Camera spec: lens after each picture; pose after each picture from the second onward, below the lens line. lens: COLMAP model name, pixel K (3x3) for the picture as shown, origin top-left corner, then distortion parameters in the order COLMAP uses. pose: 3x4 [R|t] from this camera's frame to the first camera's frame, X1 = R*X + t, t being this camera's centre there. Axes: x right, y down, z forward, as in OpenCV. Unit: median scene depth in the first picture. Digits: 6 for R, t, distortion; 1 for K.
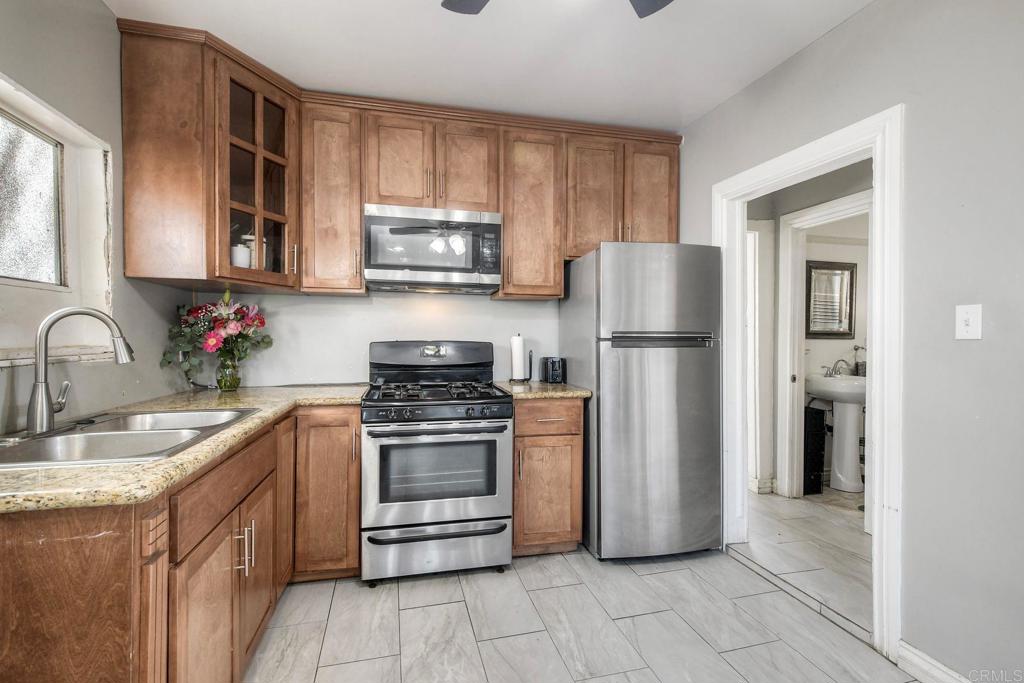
lens RADIAL K [[456.4, 0, 508.8], [0, 456.4, 345.8], [0, 0, 1]] dist [0.002450, -0.000215]
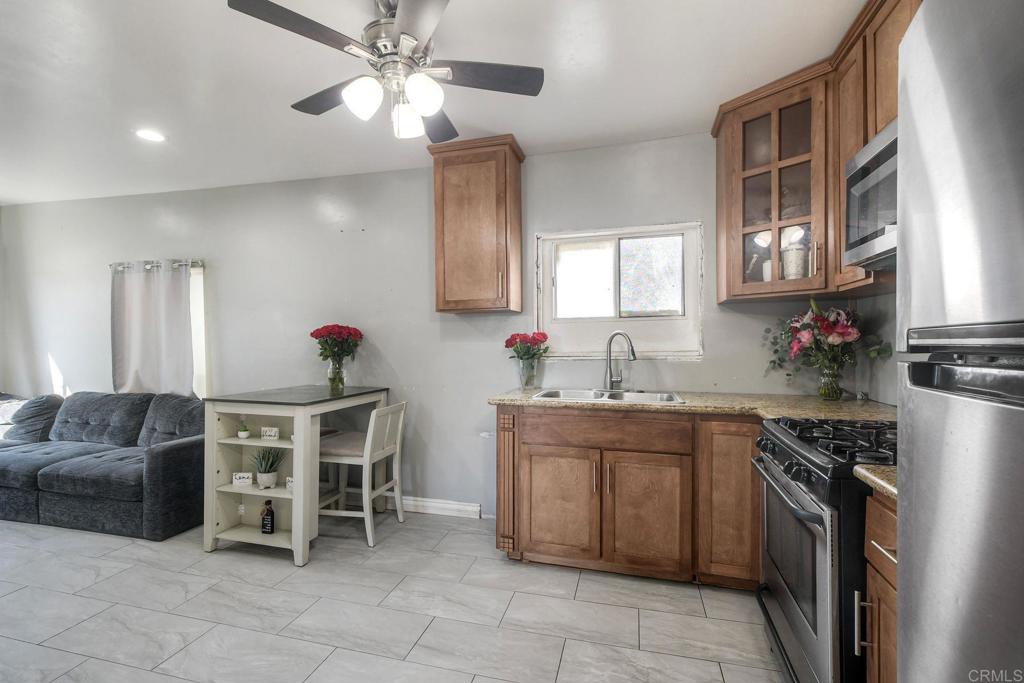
lens RADIAL K [[456.4, 0, 510.7], [0, 456.4, 344.1], [0, 0, 1]] dist [0.002450, -0.000215]
pose [[-0.488667, 0.001159, -0.872469, 0.607881], [-0.009436, 0.999934, 0.006613, -0.021776], [0.872419, 0.011464, -0.488624, 0.924537]]
